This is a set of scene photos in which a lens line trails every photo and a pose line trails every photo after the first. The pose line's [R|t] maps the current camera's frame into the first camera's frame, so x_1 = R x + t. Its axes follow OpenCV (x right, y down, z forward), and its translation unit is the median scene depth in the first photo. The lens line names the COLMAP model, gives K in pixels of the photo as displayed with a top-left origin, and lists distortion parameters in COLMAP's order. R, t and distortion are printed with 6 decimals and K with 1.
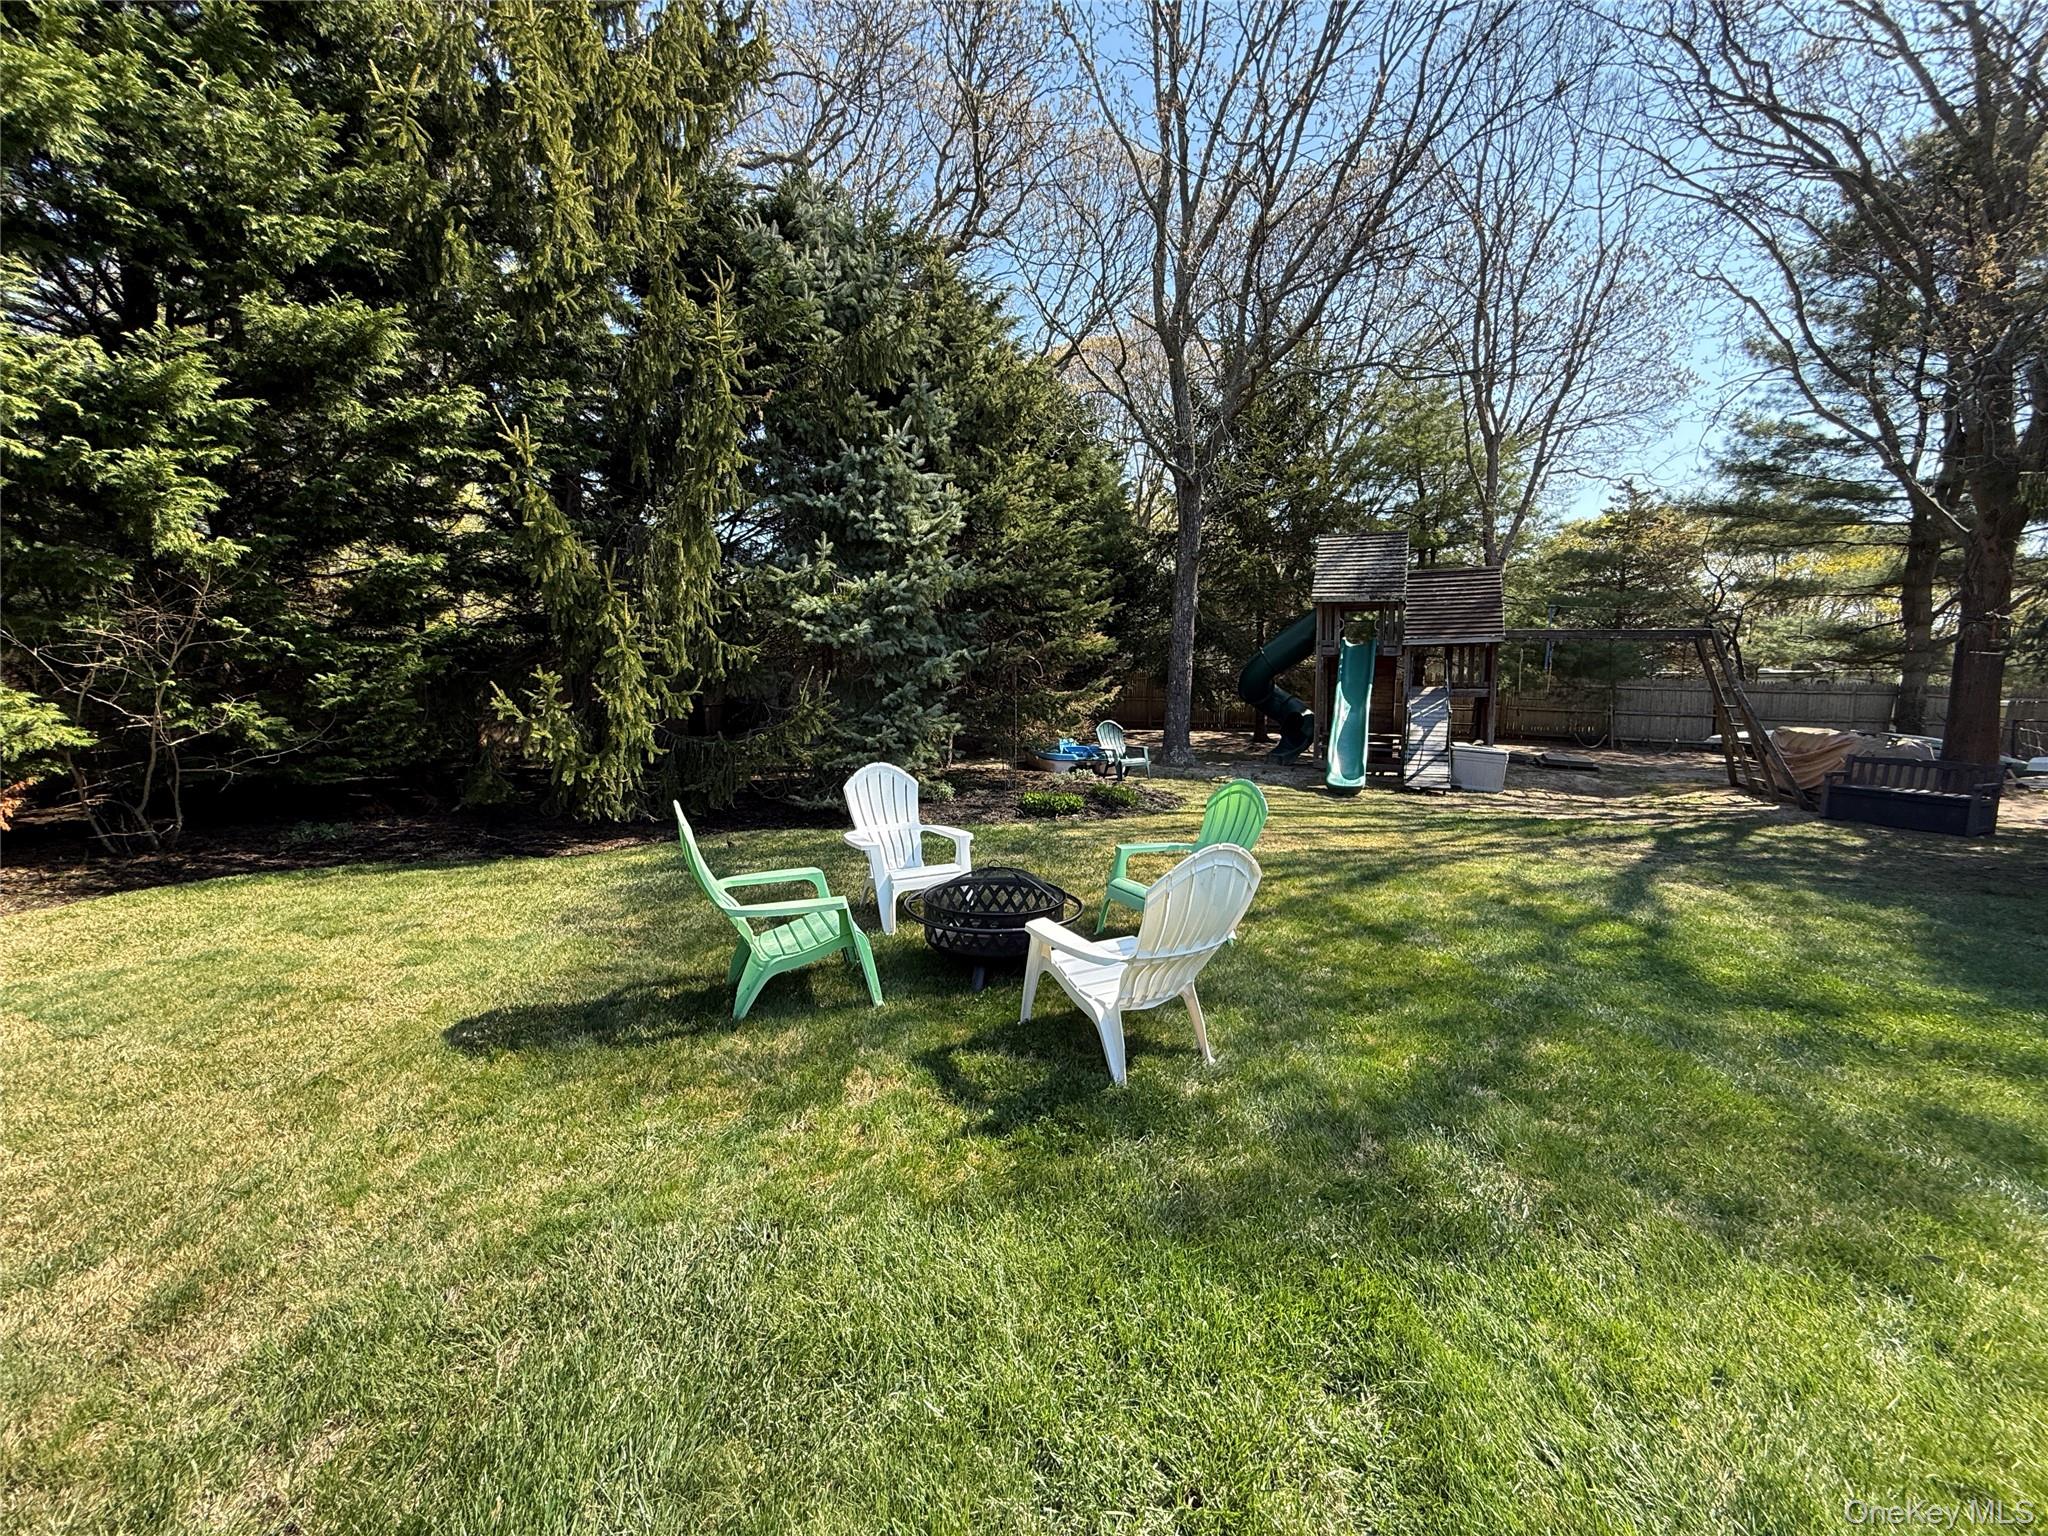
lens RADIAL K [[821.1, 0, 1024.0], [0, 821.1, 768.0], [0, 0, 1]] dist [-0.000052, 0.000002]
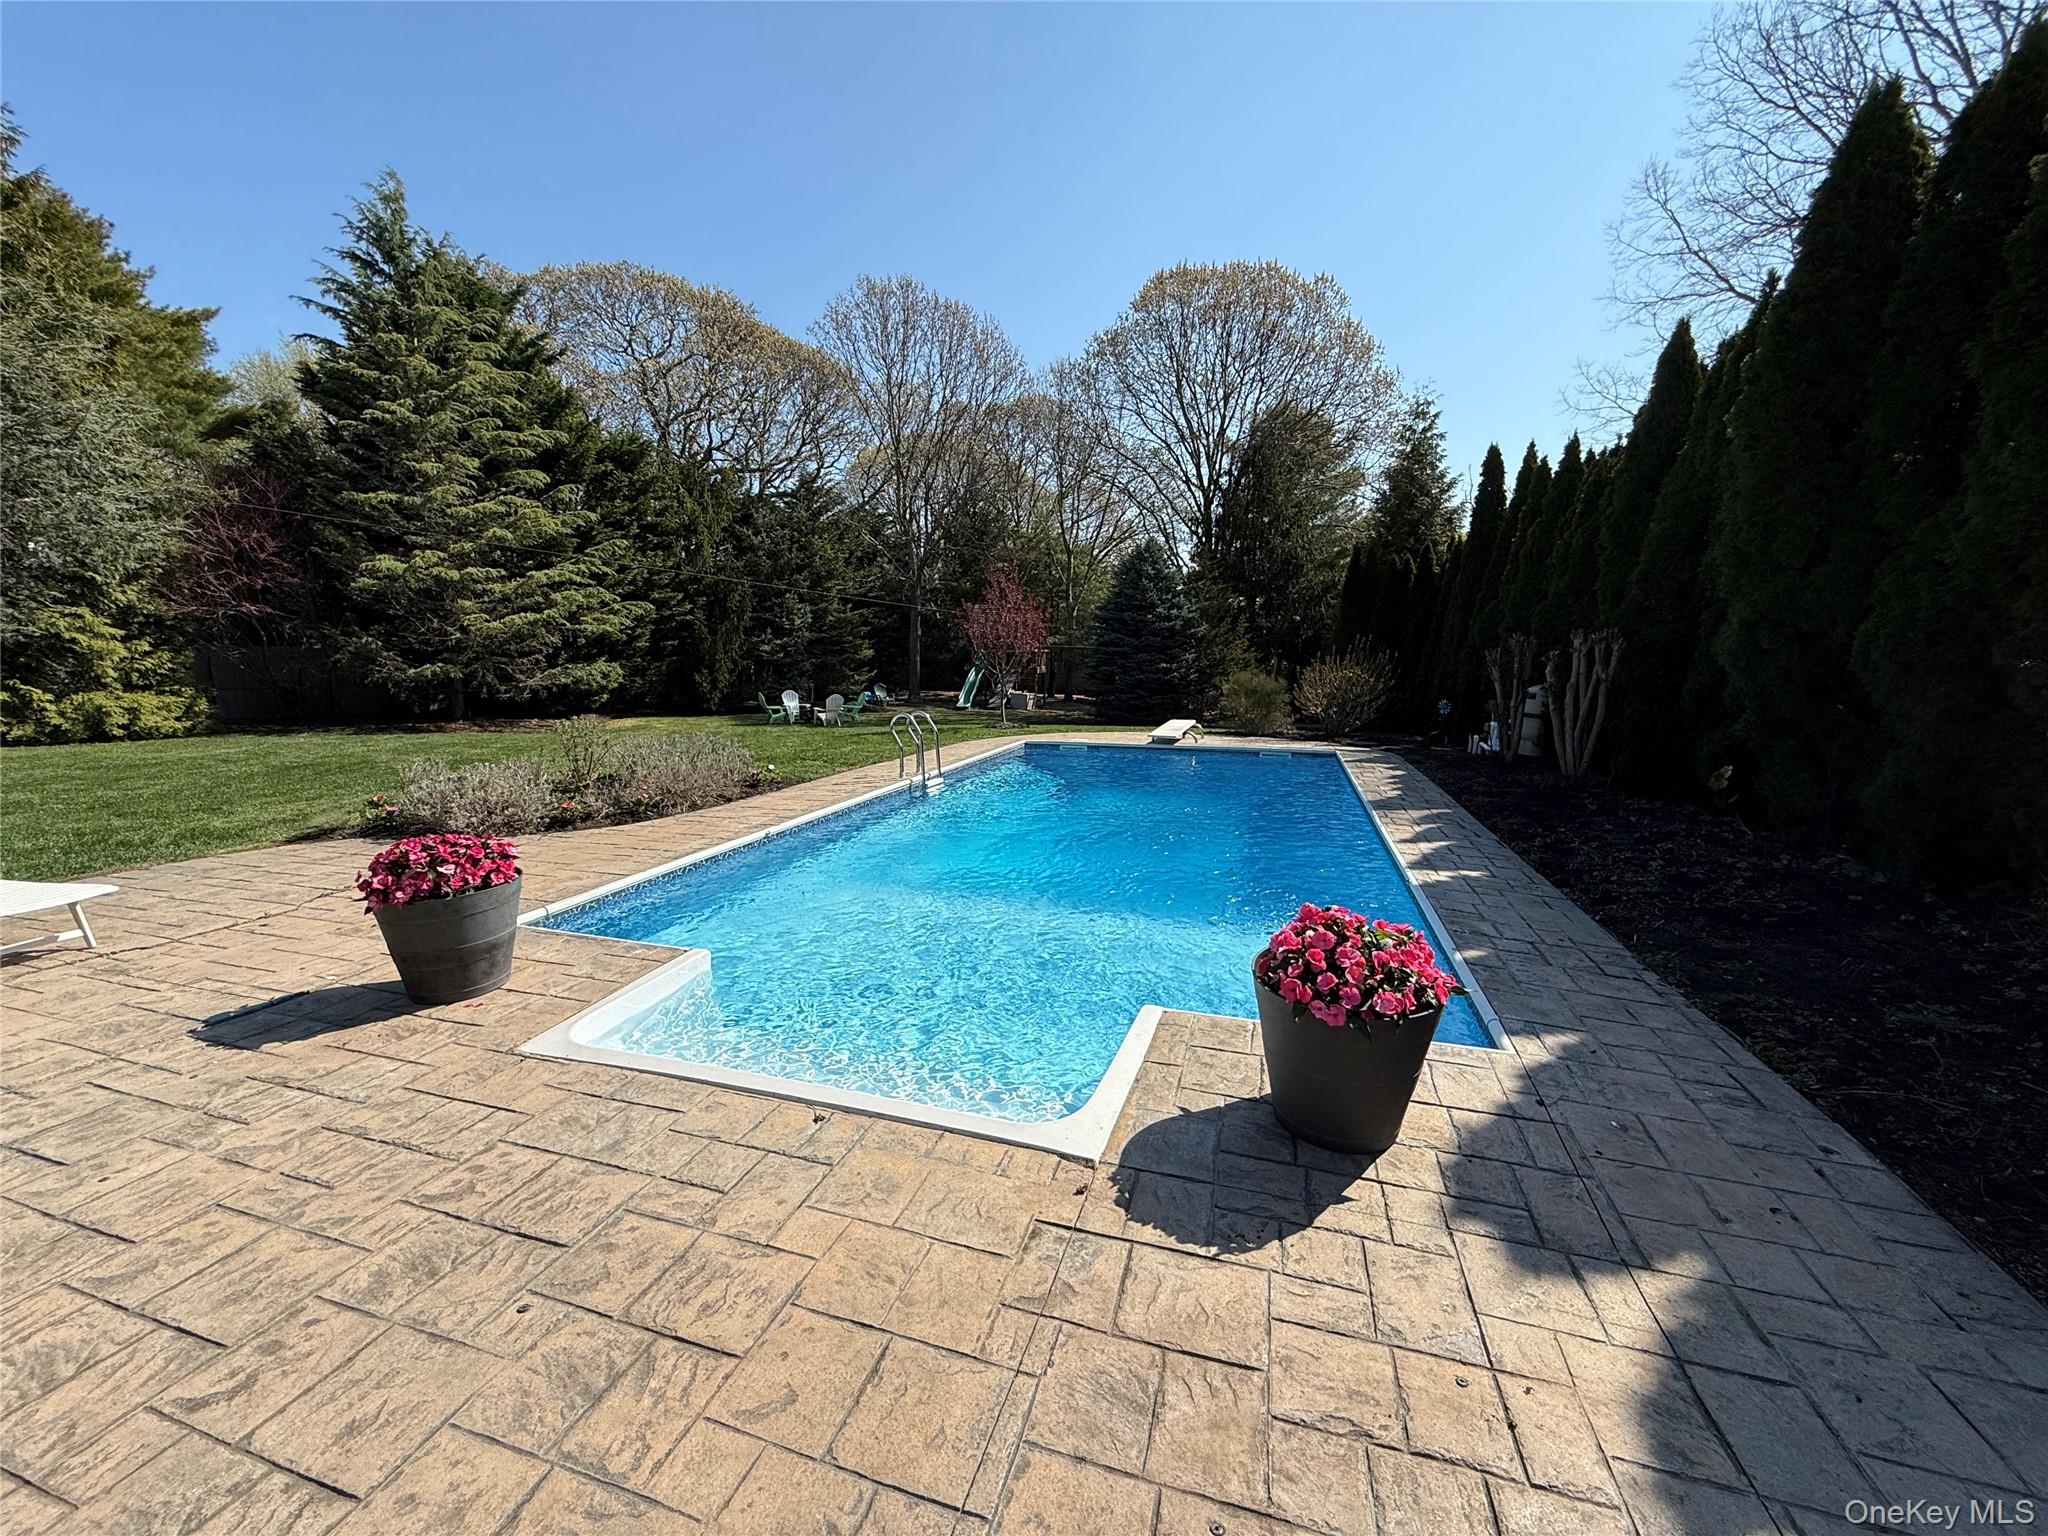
lens RADIAL K [[821.1, 0, 1024.0], [0, 821.1, 768.0], [0, 0, 1]] dist [-0.000052, 0.000002]
pose [[0.990720, -0.019236, 0.134554, 0.316051], [0.014578, 0.999263, 0.035519, 0.181211], [-0.135138, -0.033228, 0.990270, -2.386698]]
